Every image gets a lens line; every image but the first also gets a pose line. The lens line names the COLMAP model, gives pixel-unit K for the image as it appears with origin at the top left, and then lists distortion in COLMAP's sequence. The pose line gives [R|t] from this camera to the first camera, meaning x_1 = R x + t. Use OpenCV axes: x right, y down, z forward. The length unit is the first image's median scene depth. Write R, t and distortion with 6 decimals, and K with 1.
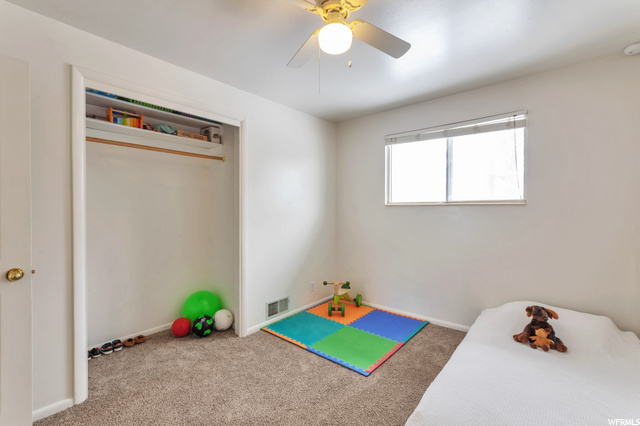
lens RADIAL K [[283.4, 0, 320.0], [0, 283.4, 213.0], [0, 0, 1]] dist [-0.001098, 0.000063]
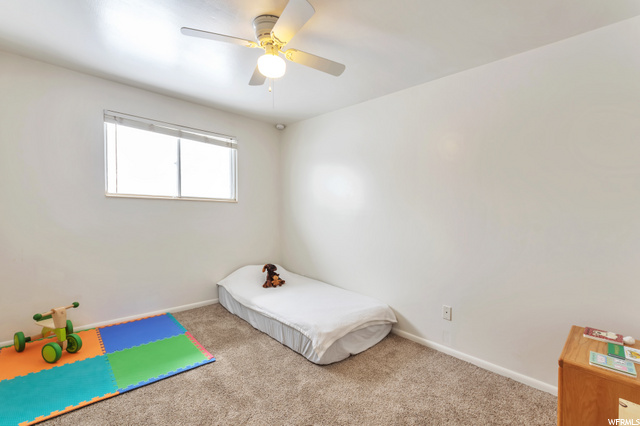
lens RADIAL K [[280.5, 0, 320.0], [0, 280.5, 213.0], [0, 0, 1]] dist [0.000742, 0.000278]
pose [[0.114093, 0.000198, 0.993470, -0.613583], [-0.007551, 0.999971, 0.000668, 0.019537], [-0.993441, -0.007578, 0.114092, 0.374361]]
